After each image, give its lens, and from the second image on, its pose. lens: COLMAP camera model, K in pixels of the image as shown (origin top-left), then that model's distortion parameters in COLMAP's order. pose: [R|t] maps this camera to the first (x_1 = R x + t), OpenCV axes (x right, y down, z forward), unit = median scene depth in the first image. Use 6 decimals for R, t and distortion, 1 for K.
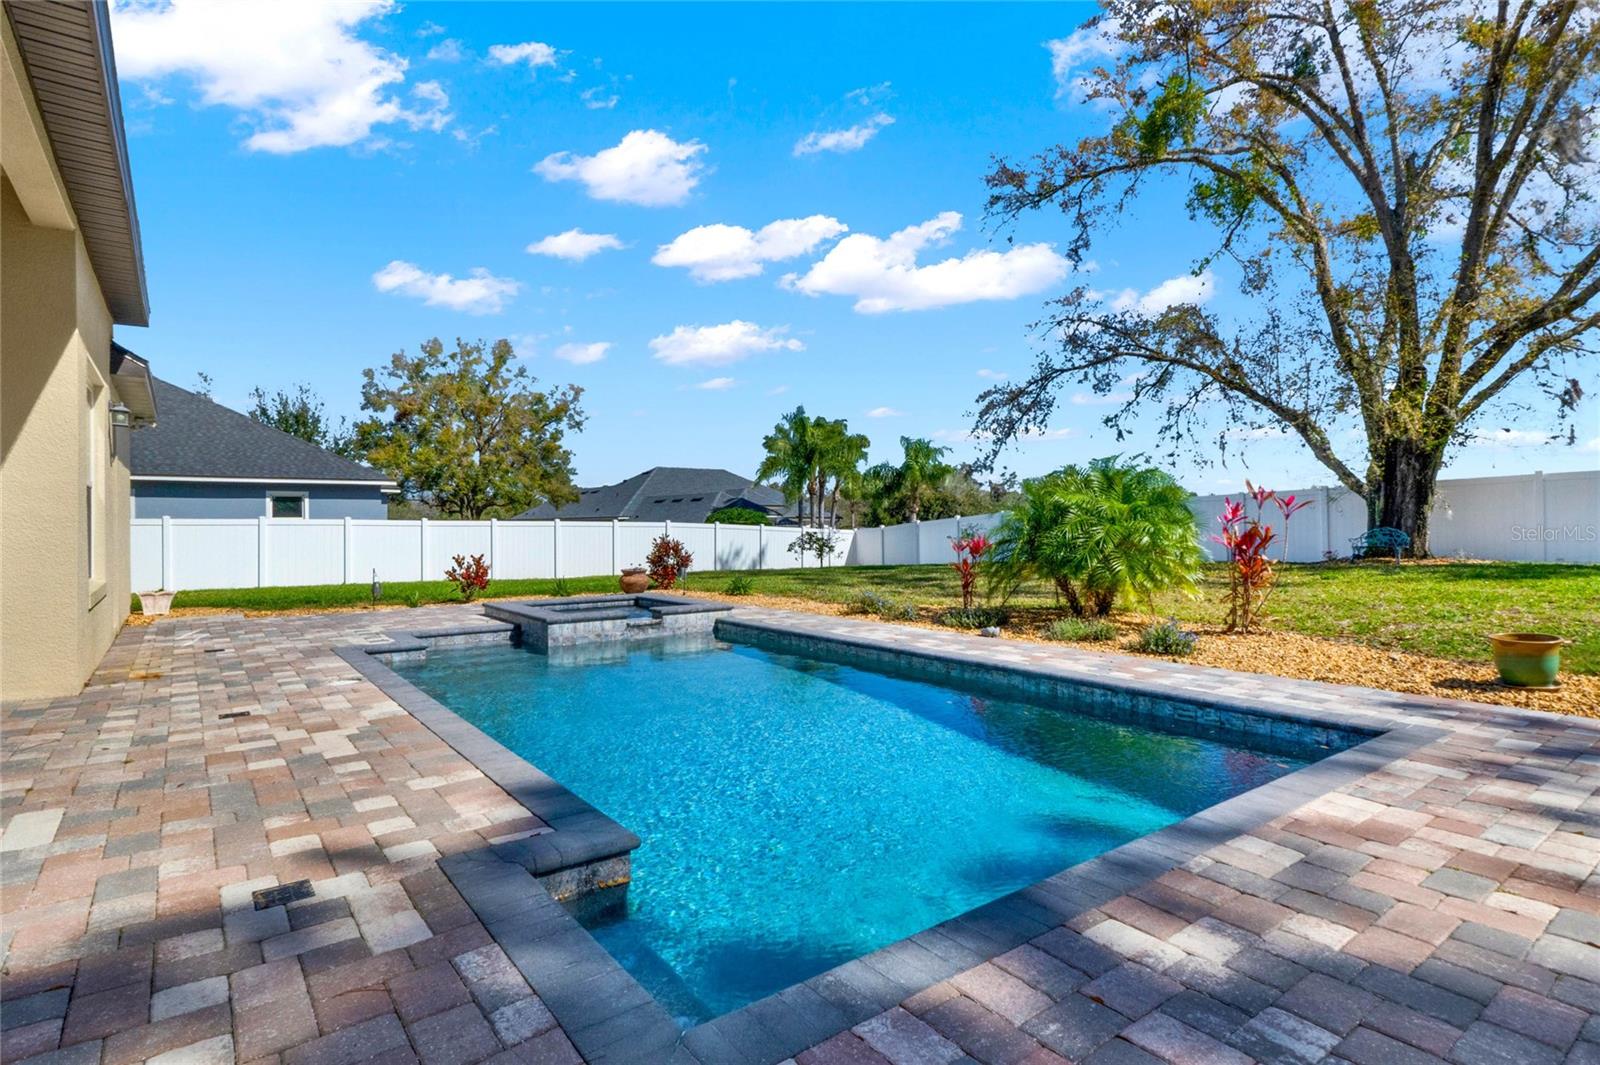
lens RADIAL K [[832.1, 0, 800.0], [0, 832.1, 532.5], [0, 0, 1]] dist [-0.003552, -0.000485]
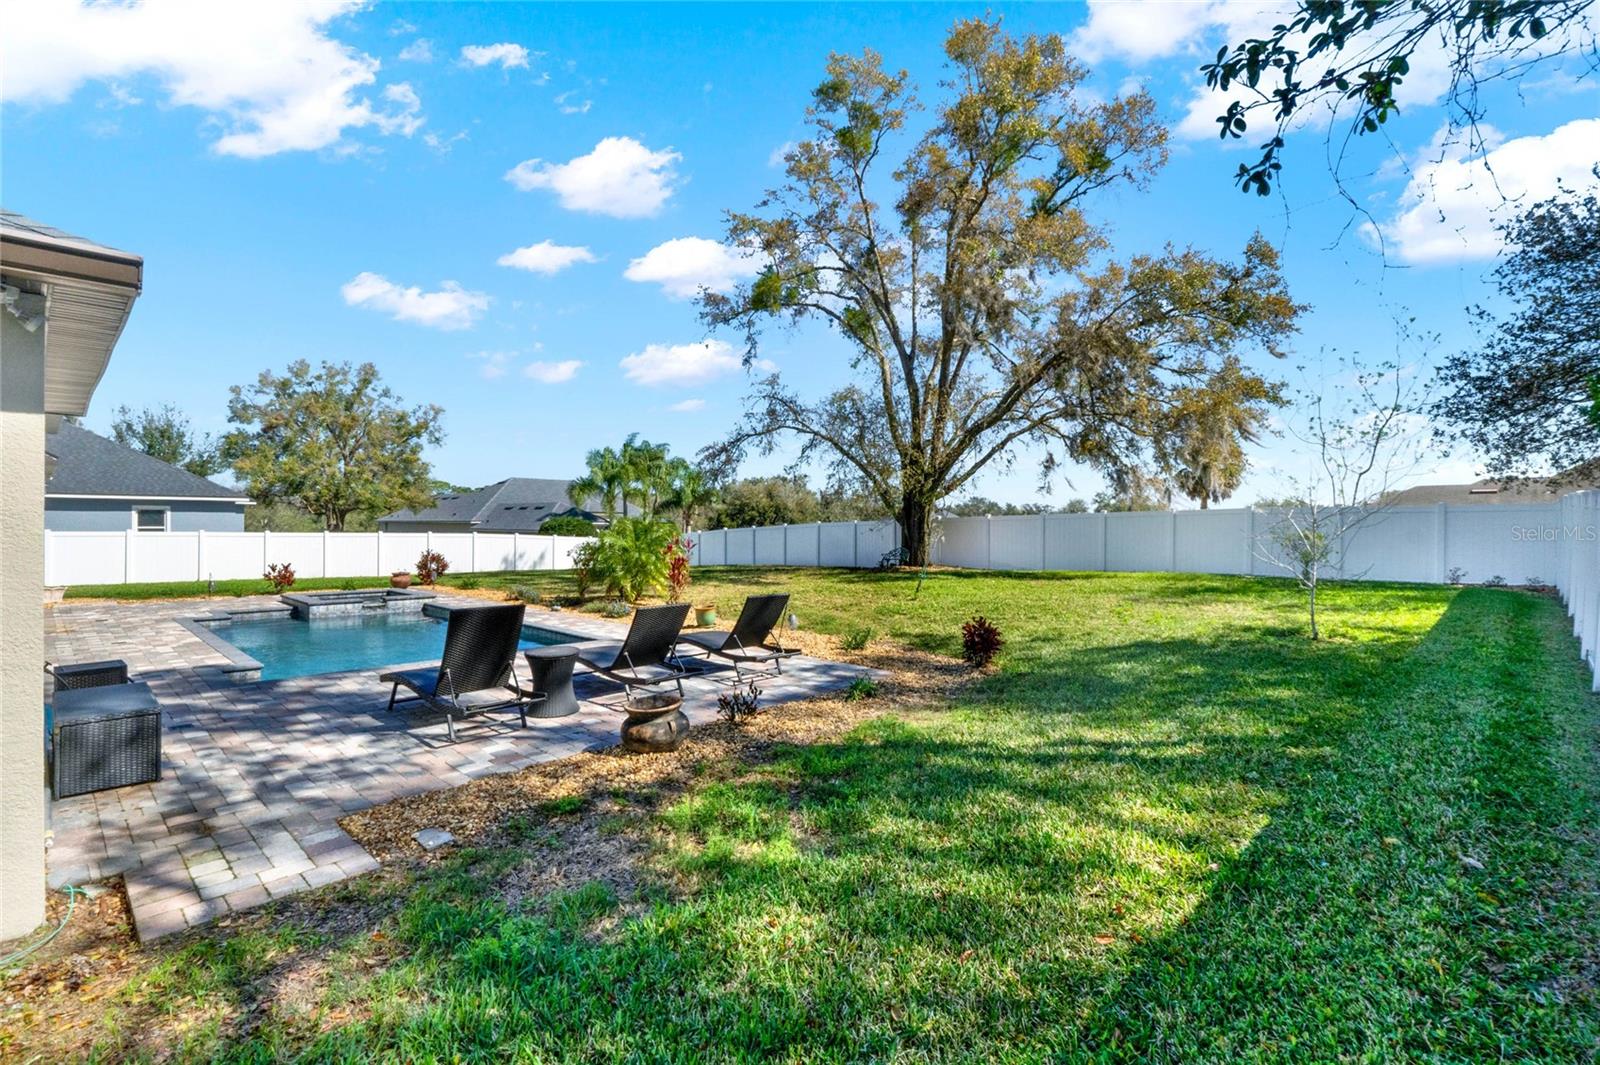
lens RADIAL K [[751.5, 0, 800.0], [0, 751.5, 532.5], [0, 0, 1]] dist [0.004138, -0.000214]
pose [[0.987751, 0.011741, 0.155593, 0.097860], [-0.012070, 0.999926, 0.001173, -0.012766], [-0.155568, -0.003037, 0.987821, -0.155359]]
